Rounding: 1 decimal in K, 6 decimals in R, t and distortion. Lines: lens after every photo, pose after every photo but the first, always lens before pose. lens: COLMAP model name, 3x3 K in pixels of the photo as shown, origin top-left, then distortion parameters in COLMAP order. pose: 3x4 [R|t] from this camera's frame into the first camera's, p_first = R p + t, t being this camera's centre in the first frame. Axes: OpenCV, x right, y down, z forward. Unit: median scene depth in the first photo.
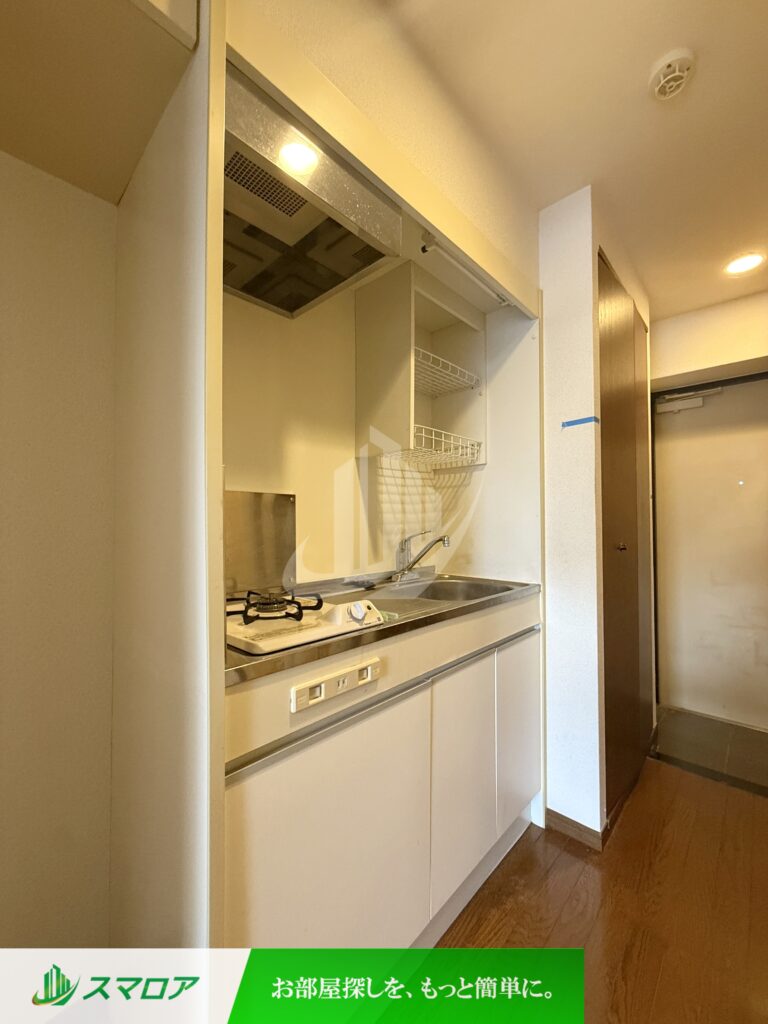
lens RADIAL K [[408.1, 0, 385.2], [0, 408.1, 509.7], [0, 0, 1]] dist [-0.000541, 0.000010]
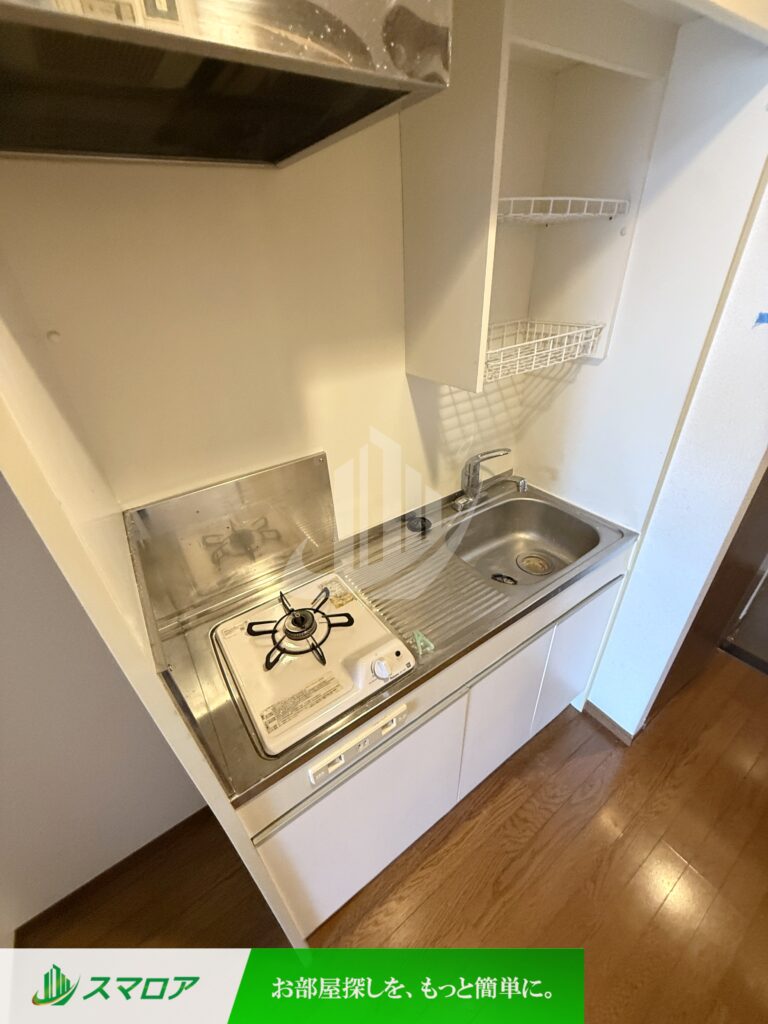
lens RADIAL K [[413.1, 0, 384.0], [0, 413.1, 512.0], [0, 0, 1]] dist [-0.000833, 0.000029]
pose [[0.974543, 0.073480, -0.211818, 0.063033], [0.055643, 0.835939, 0.545995, -0.323895], [0.217186, -0.543882, 0.810570, 0.261475]]
